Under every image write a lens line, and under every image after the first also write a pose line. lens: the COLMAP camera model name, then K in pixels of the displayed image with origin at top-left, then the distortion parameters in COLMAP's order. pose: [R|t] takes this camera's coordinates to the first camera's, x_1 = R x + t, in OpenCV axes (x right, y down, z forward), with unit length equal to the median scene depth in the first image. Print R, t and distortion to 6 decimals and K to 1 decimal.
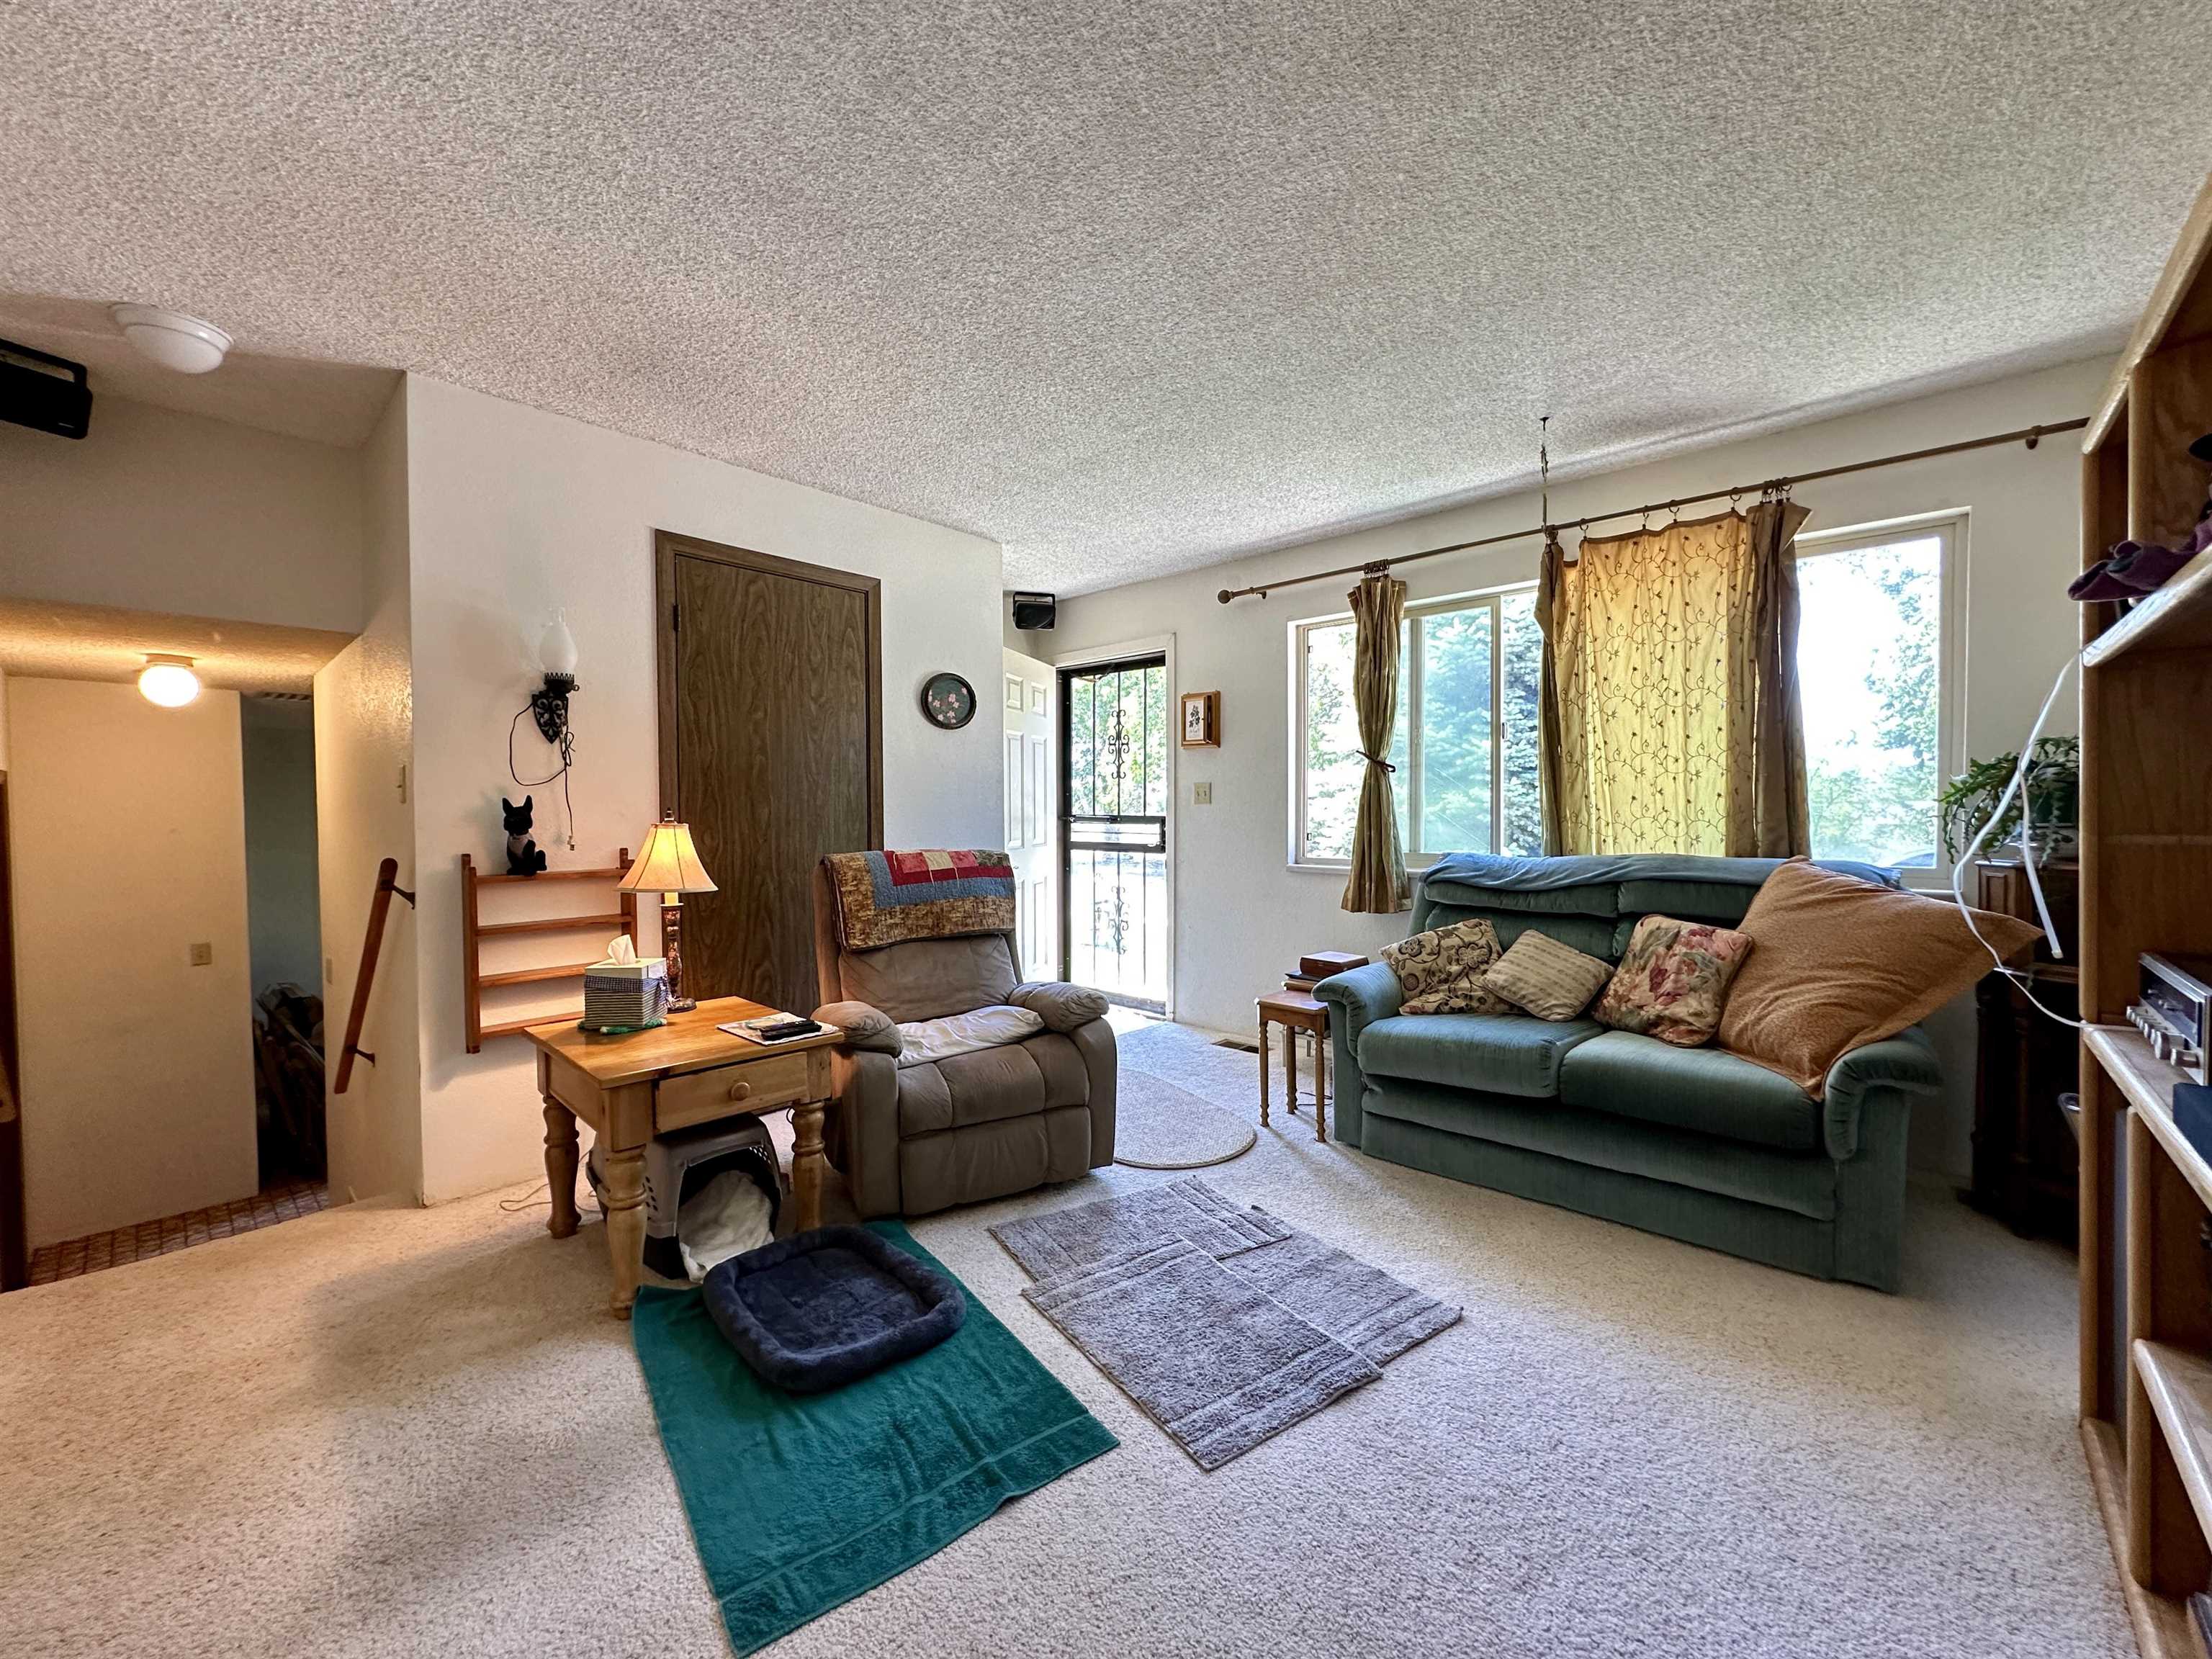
lens RADIAL K [[884.6, 0, 1106.8], [0, 884.6, 826.2], [0, 0, 1]] dist [-0.002588, 0.001063]
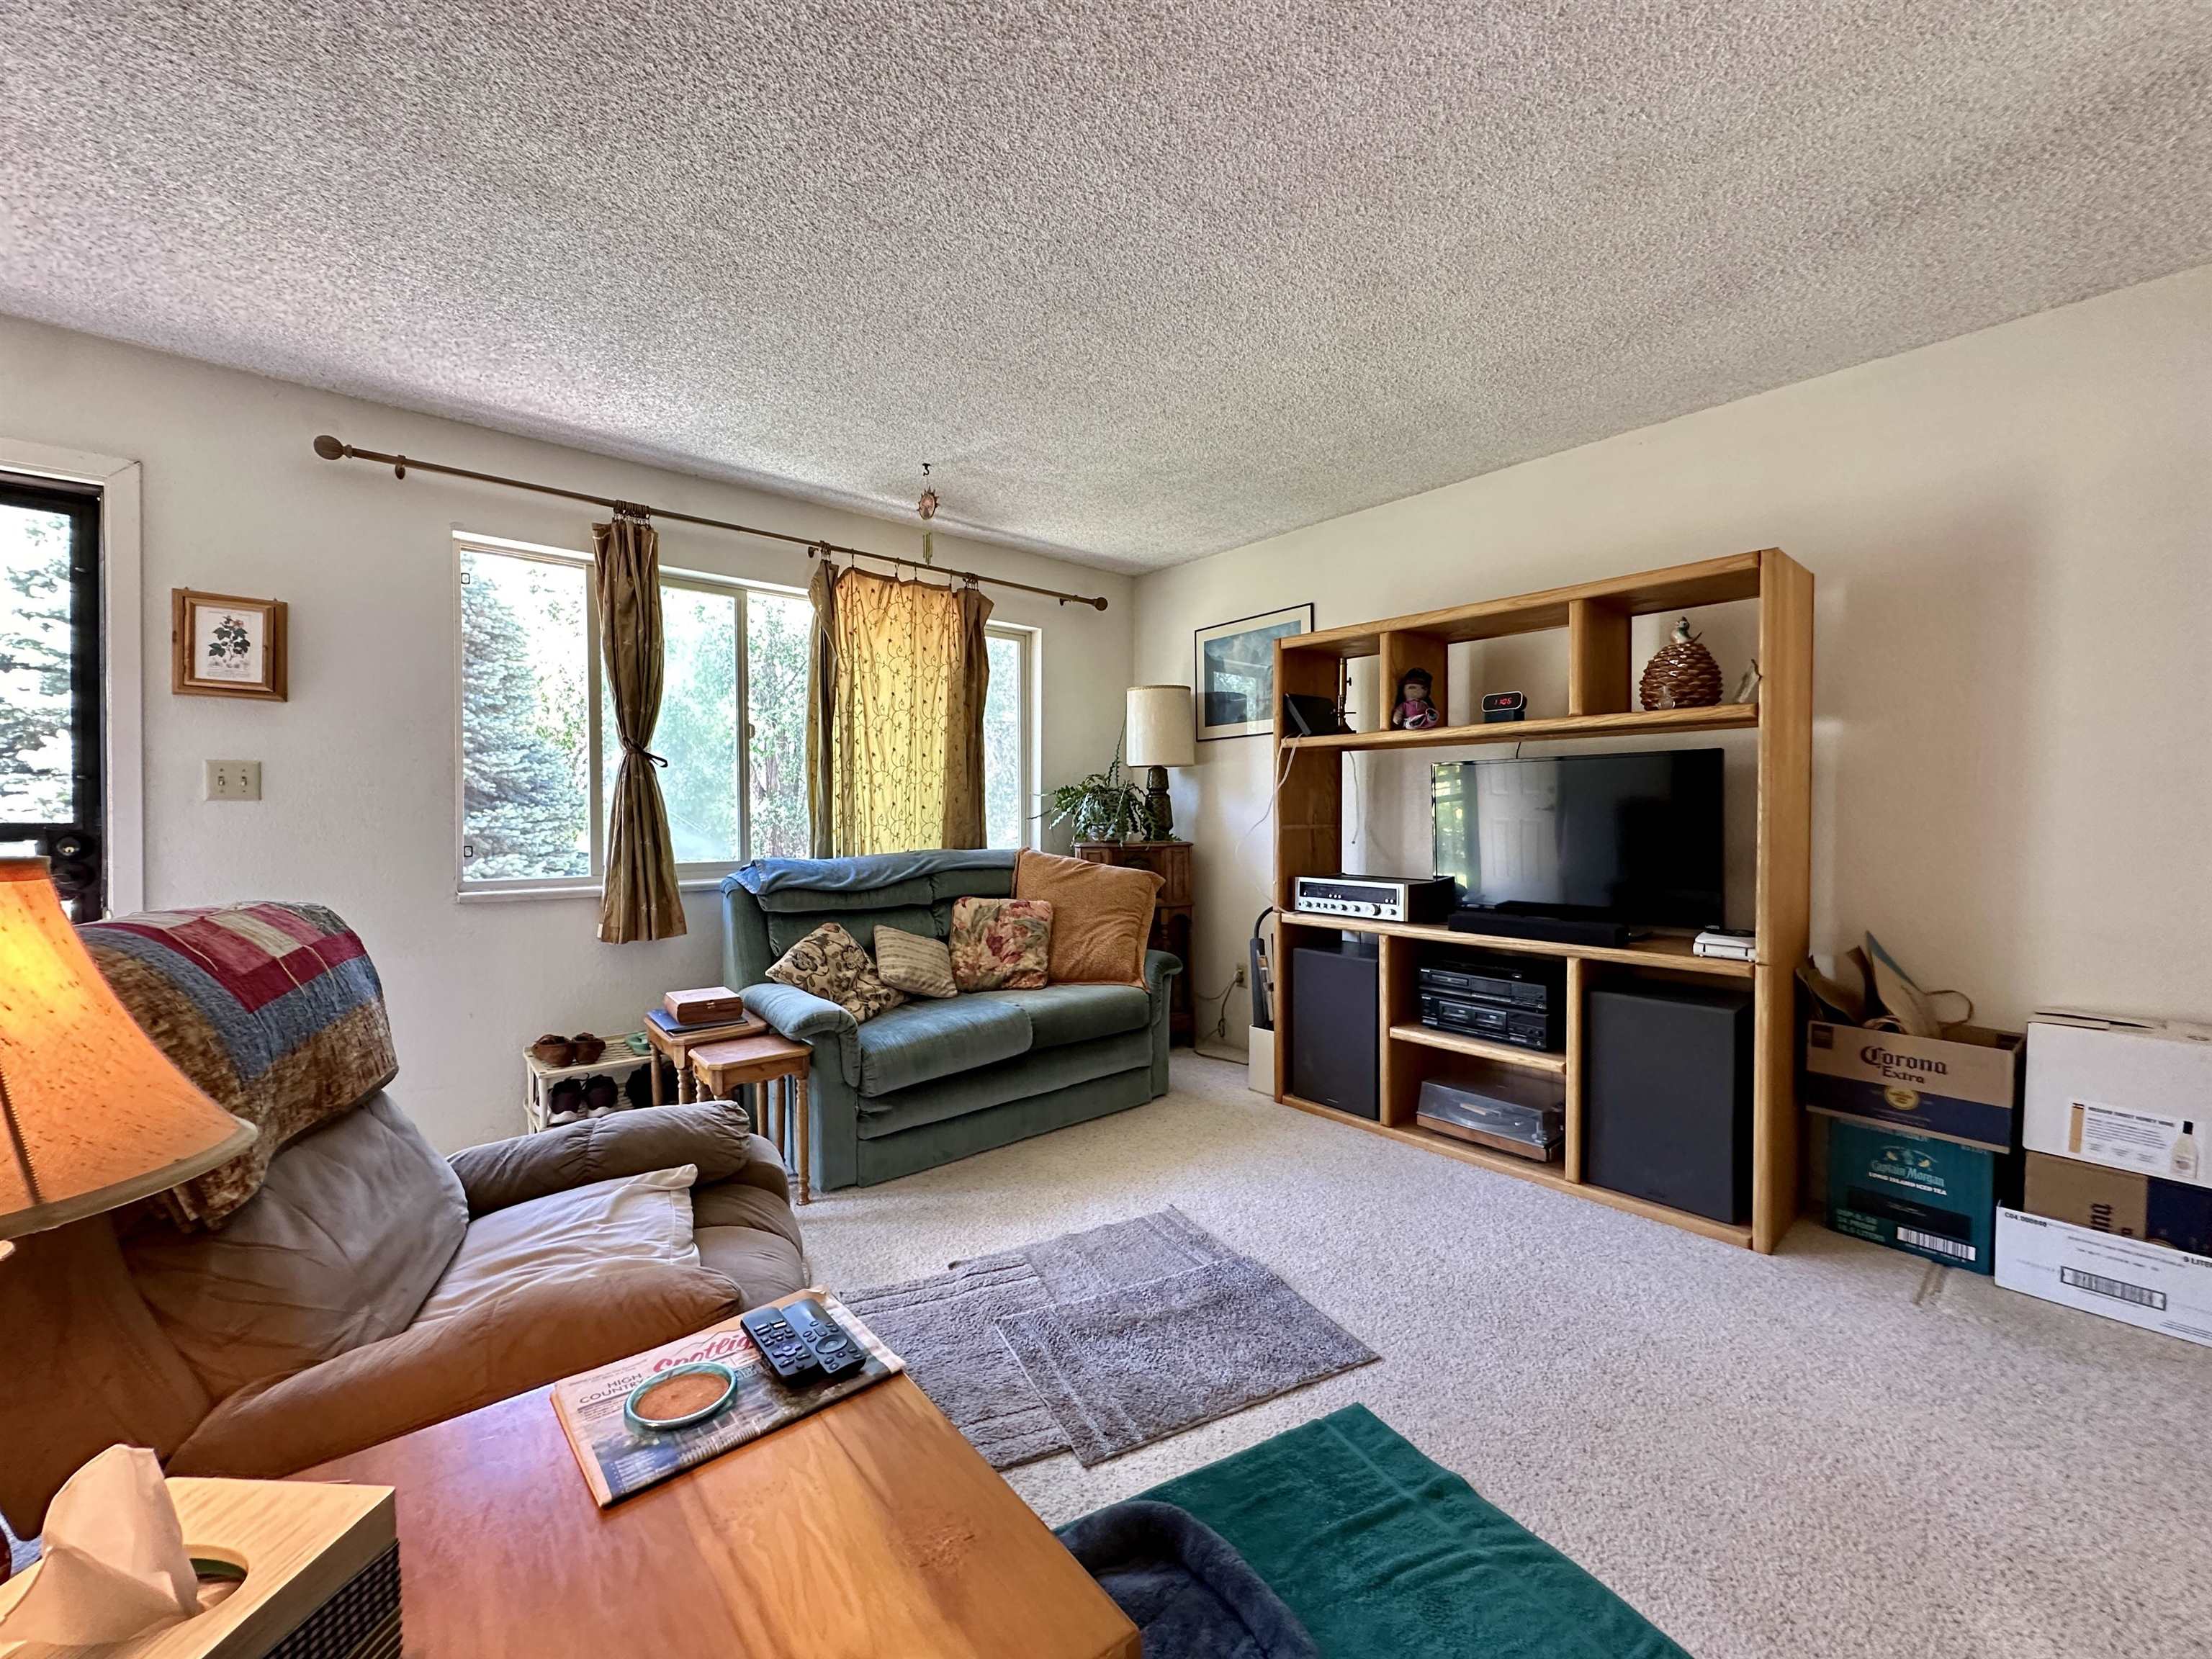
lens RADIAL K [[884.6, 0, 1109.0], [0, 884.6, 824.5], [0, 0, 1]] dist [-0.002588, 0.001063]
pose [[0.113225, -0.009988, 0.993519, -0.560364], [0.015940, 0.999839, 0.008235, -0.009351], [-0.993441, 0.014904, 0.113366, 0.606521]]
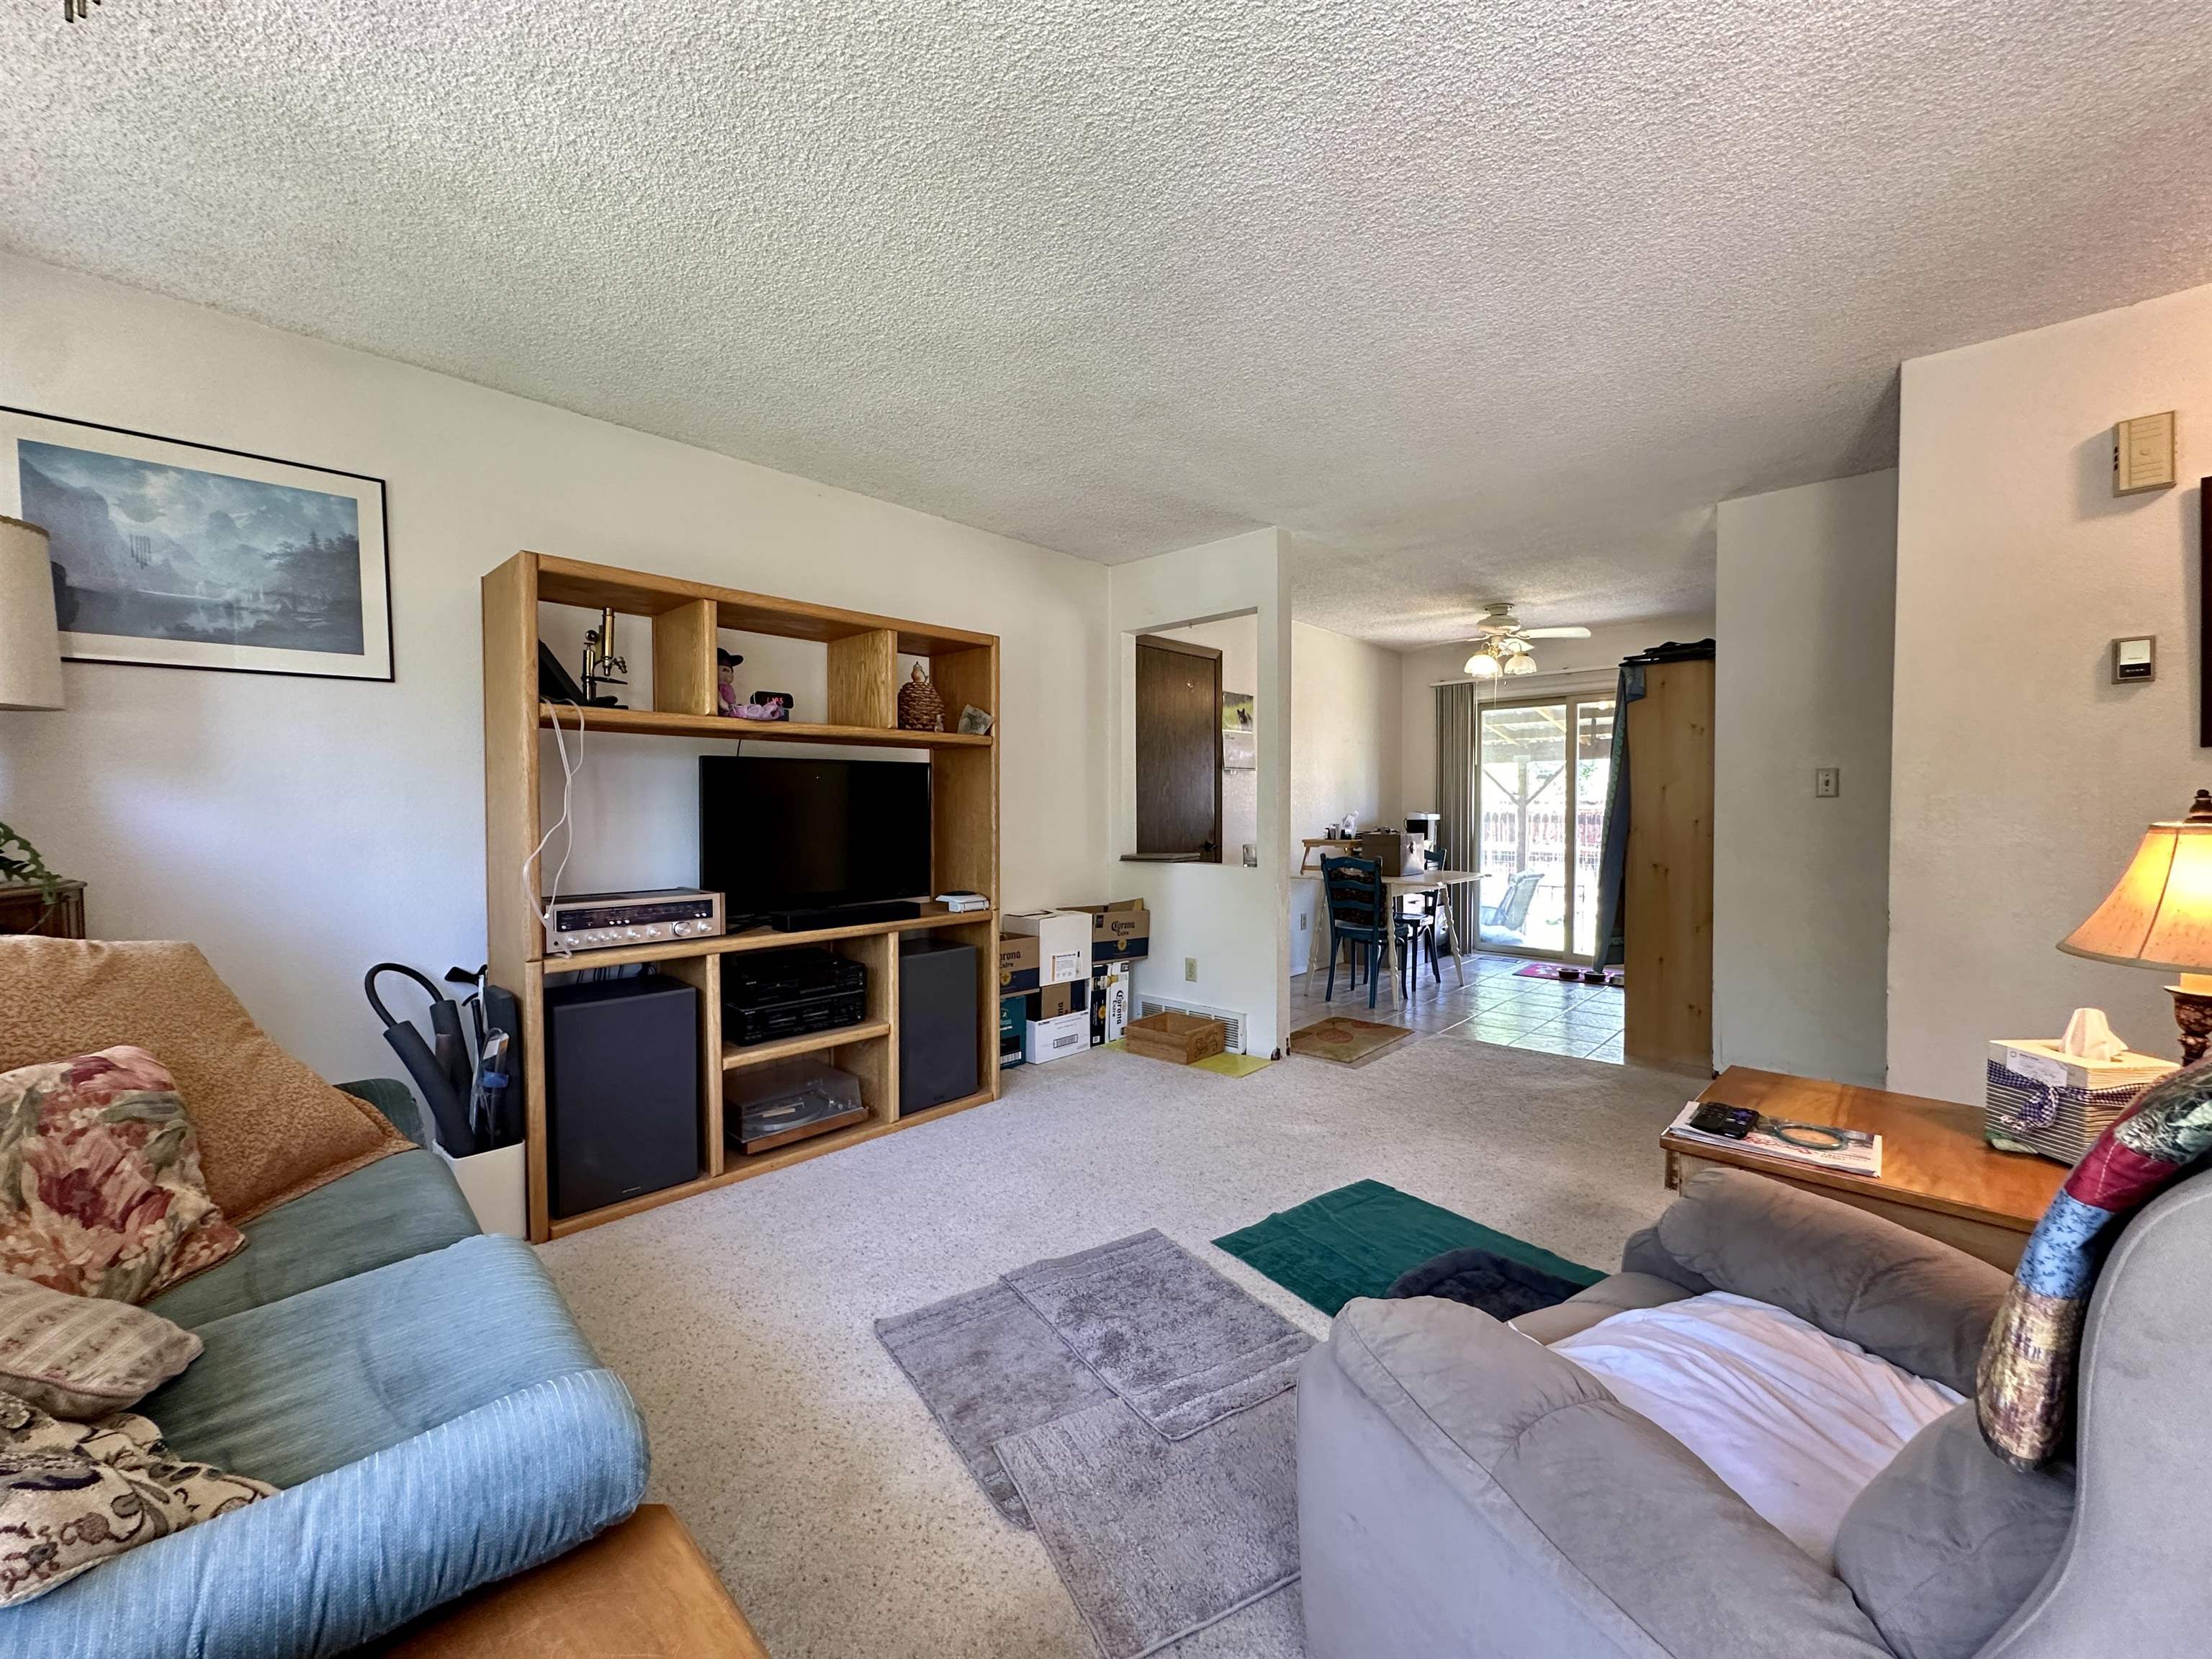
lens RADIAL K [[884.6, 0, 1099.0], [0, 884.6, 828.5], [0, 0, 1]] dist [-0.002588, 0.001063]
pose [[-0.999899, 0.009789, 0.010282, 0.089952], [0.010175, 0.999219, 0.038176, -0.021943], [-0.009901, 0.038277, -0.999218, 1.263613]]
